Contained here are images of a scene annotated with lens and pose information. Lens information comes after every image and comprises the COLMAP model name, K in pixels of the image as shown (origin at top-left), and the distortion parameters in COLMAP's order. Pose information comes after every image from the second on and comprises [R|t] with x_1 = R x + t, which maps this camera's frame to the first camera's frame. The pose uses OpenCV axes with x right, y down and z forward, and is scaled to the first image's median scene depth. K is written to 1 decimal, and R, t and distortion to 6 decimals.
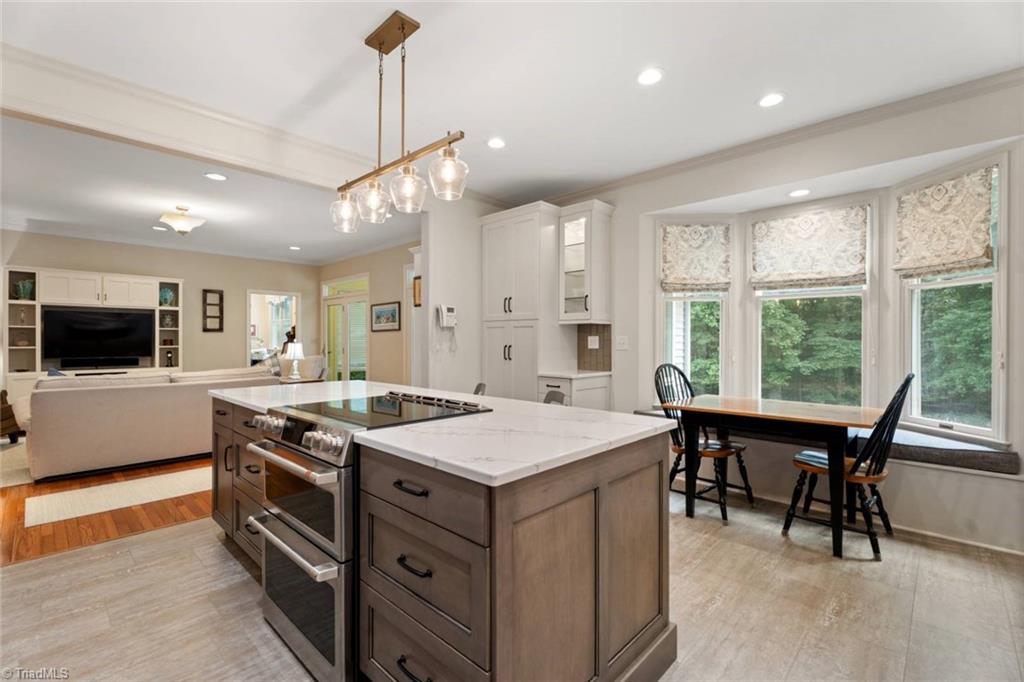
lens RADIAL K [[456.8, 0, 513.5], [0, 456.8, 344.4], [0, 0, 1]] dist [0.005145, 0.000498]
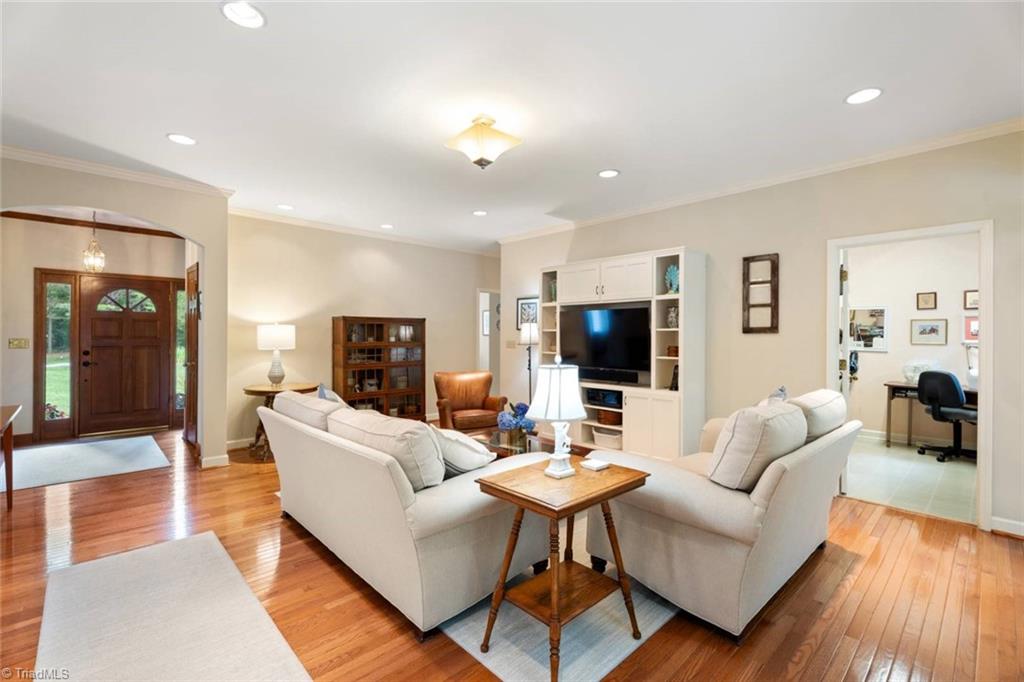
lens RADIAL K [[464.4, 0, 512.0], [0, 464.4, 341.0], [0, 0, 1]] dist [0.002064, 0.000167]
pose [[-0.047021, 0.004901, -0.998882, -0.107626], [-0.016828, 0.999842, 0.005698, -0.018126], [0.998752, 0.017077, -0.046931, 0.819212]]
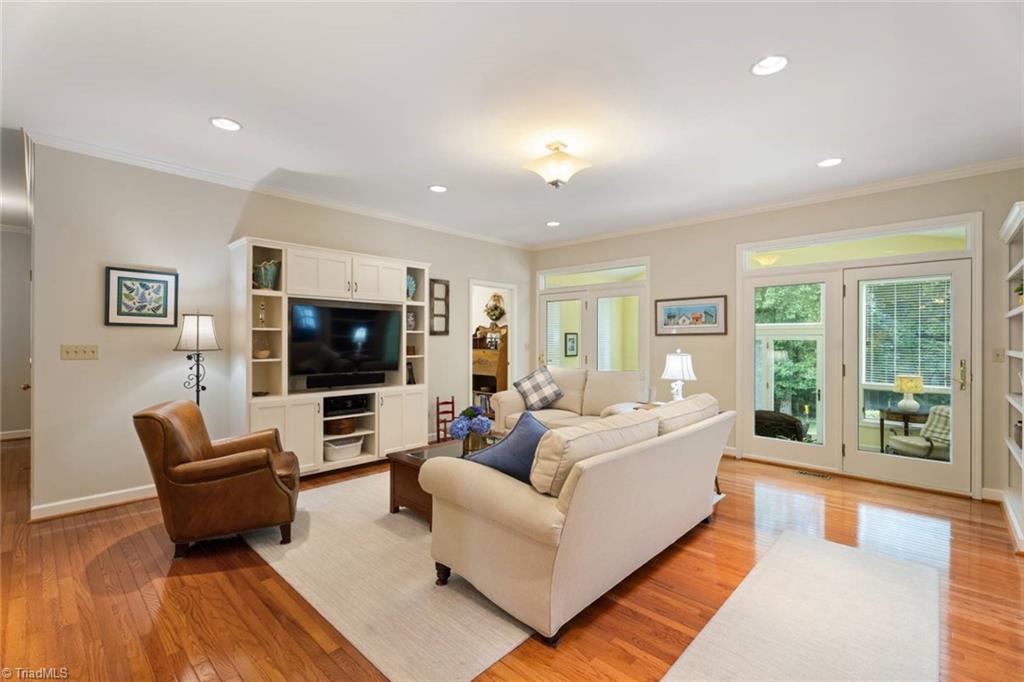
lens RADIAL K [[456.8, 0, 513.5], [0, 456.8, 344.4], [0, 0, 1]] dist [0.005145, 0.000498]
pose [[0.999982, 0.002669, 0.005384, -0.600778], [-0.002676, 0.999995, 0.001368, -0.015459], [-0.005380, -0.001382, 0.999985, 0.278416]]
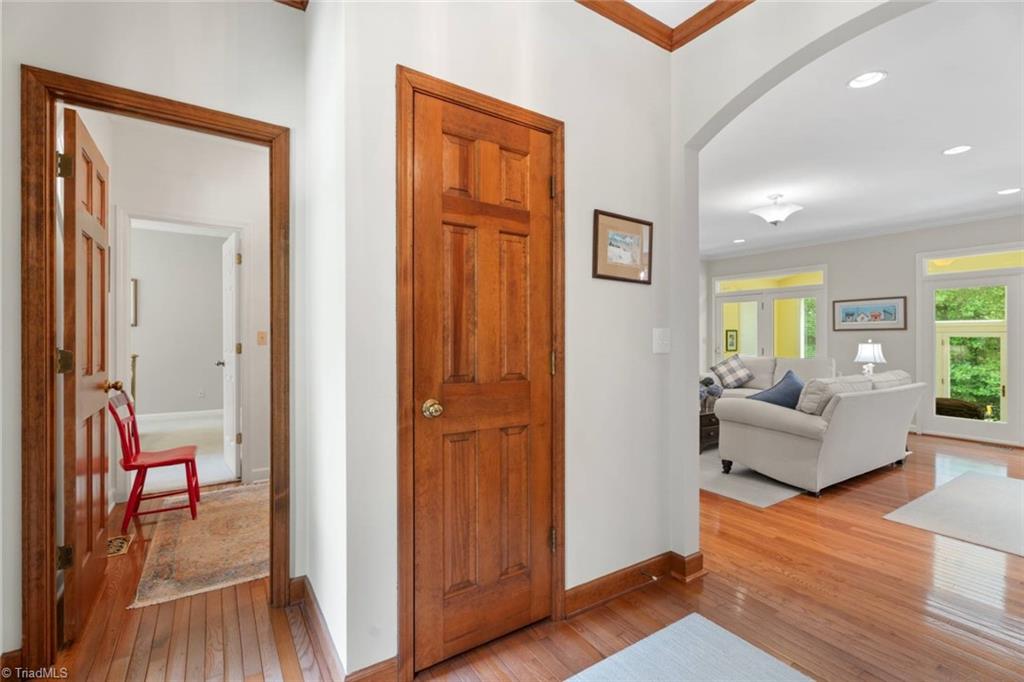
lens RADIAL K [[458.4, 0, 506.2], [0, 458.4, 338.6], [0, 0, 1]] dist [0.000178, -0.000317]
pose [[0.972067, 0.007446, -0.234586, -0.788851], [-0.010097, 0.999898, -0.010099, 0.002512], [0.234487, 0.012185, 0.972043, -0.013070]]
